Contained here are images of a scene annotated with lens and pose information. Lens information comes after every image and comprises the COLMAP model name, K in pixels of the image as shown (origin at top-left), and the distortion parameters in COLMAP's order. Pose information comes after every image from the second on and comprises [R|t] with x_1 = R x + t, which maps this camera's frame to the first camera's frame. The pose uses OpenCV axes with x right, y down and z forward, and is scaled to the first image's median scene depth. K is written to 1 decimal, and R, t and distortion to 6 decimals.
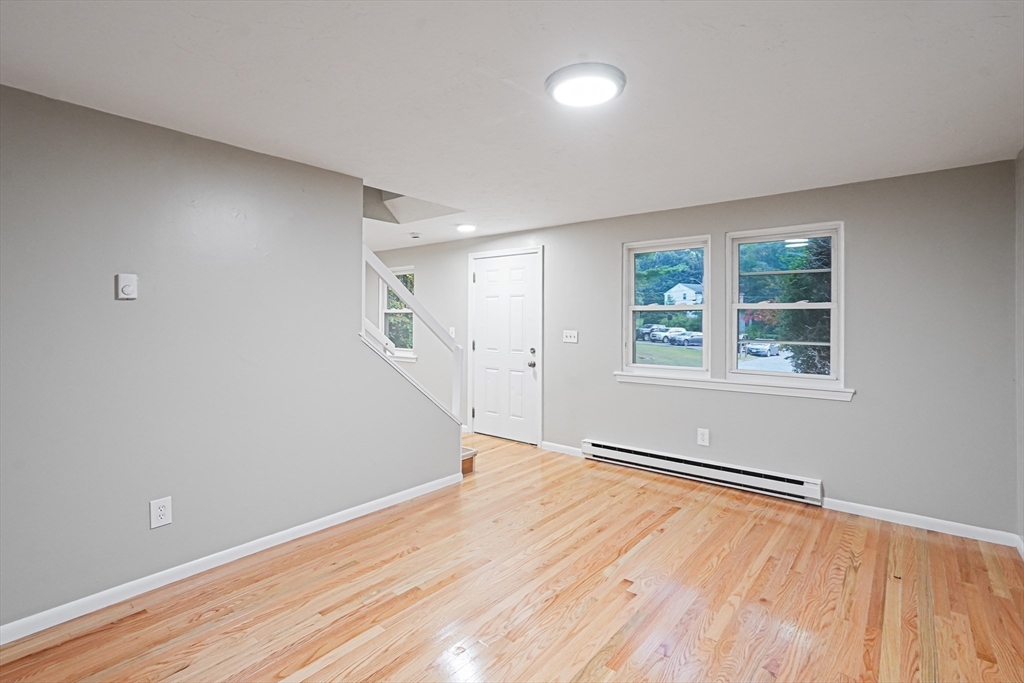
lens RADIAL K [[496.0, 0, 514.2], [0, 496.0, 307.0], [0, 0, 1]] dist [0.001861, 0.001940]
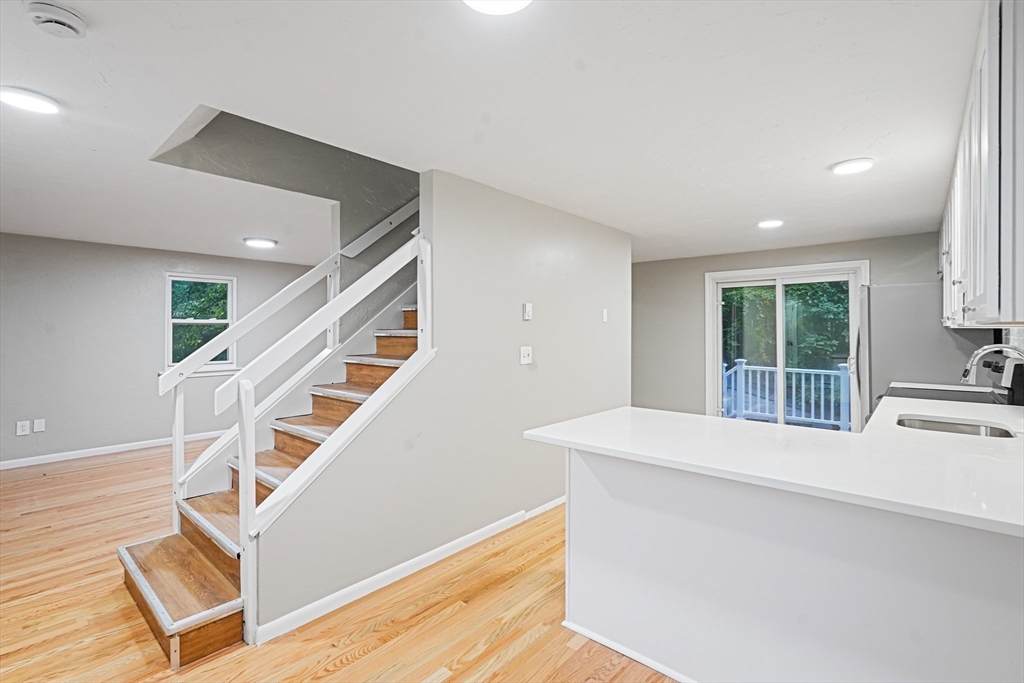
lens RADIAL K [[471.5, 0, 504.3], [0, 471.5, 320.4], [0, 0, 1]] dist [-0.001159, 0.000815]
pose [[-0.998554, -0.000206, 0.053755, -0.711421], [-0.002778, 0.998854, -0.047789, 0.053087], [-0.053684, -0.047869, -0.997410, 1.947969]]
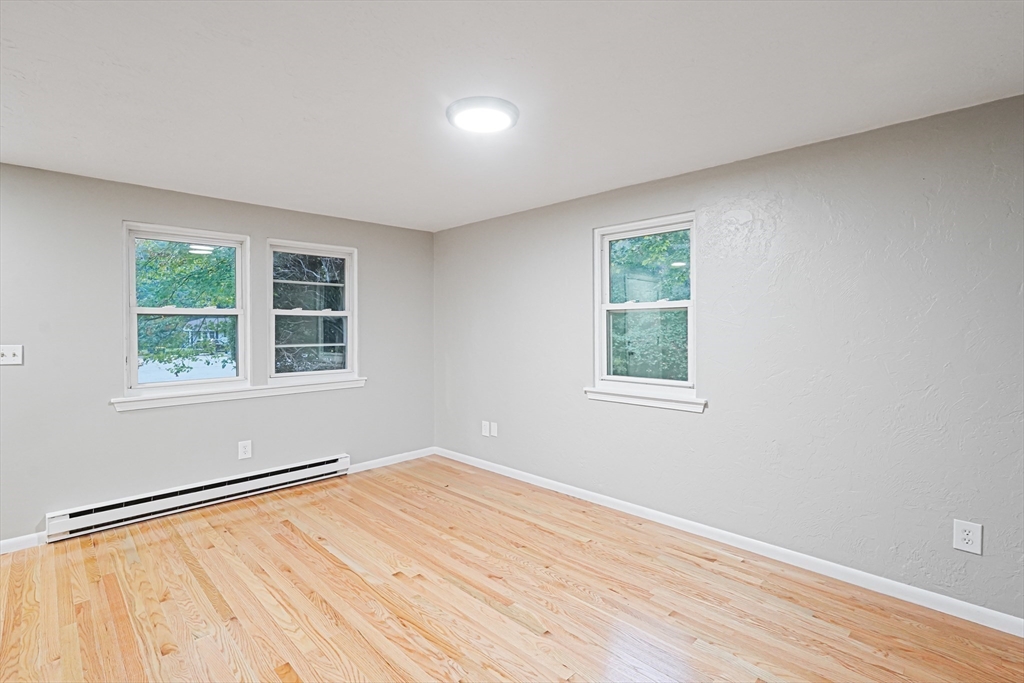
lens RADIAL K [[471.5, 0, 504.3], [0, 471.5, 320.4], [0, 0, 1]] dist [-0.001159, 0.000815]
pose [[0.123100, 0.009132, 0.992352, -0.532343], [-0.019492, 0.999787, -0.006783, 0.015261], [-0.992203, -0.018508, 0.123252, 0.481609]]
